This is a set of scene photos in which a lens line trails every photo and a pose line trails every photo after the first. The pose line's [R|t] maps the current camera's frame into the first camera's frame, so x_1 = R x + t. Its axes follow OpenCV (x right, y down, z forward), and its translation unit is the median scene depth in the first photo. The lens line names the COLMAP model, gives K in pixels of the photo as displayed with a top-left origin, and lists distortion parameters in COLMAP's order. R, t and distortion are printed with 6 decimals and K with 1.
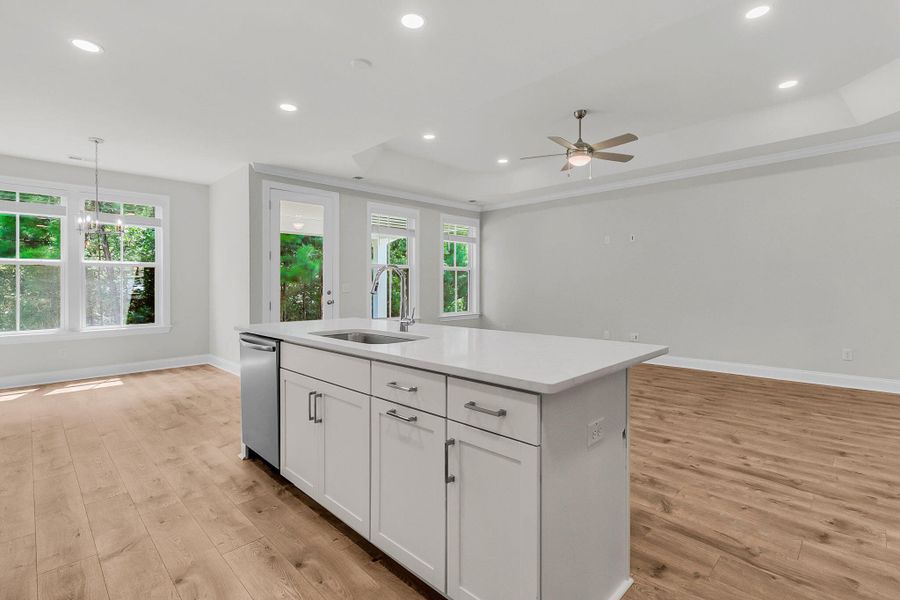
lens RADIAL K [[419.8, 0, 446.8], [0, 419.8, 292.2], [0, 0, 1]] dist [0.001138, 0.000353]
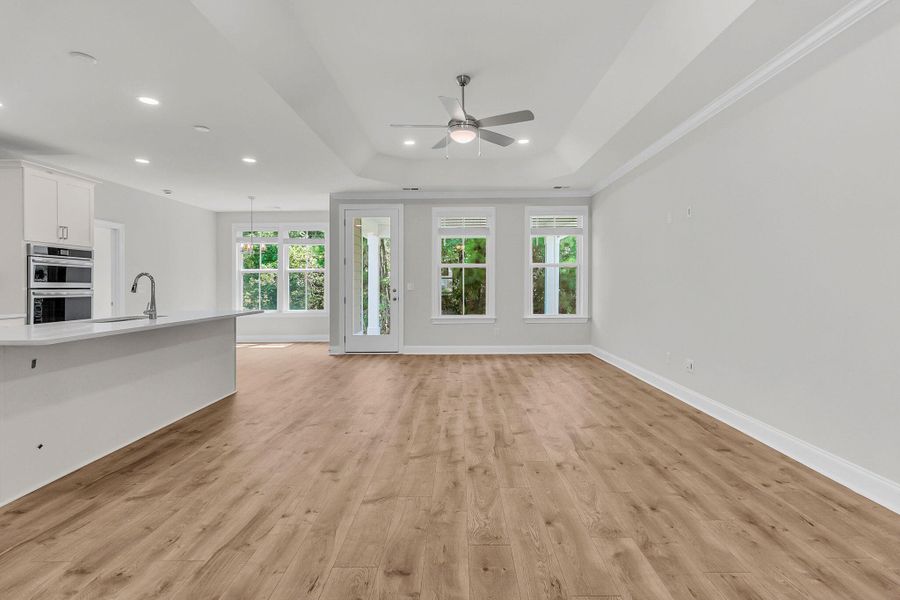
lens RADIAL K [[419.9, 0, 454.2], [0, 419.9, 285.3], [0, 0, 1]] dist [0.001535, 0.000339]
pose [[0.697044, 0.002573, -0.717024, 0.972147], [-0.010033, 0.999931, -0.006165, -0.011507], [0.716958, 0.011491, 0.697022, 0.438772]]
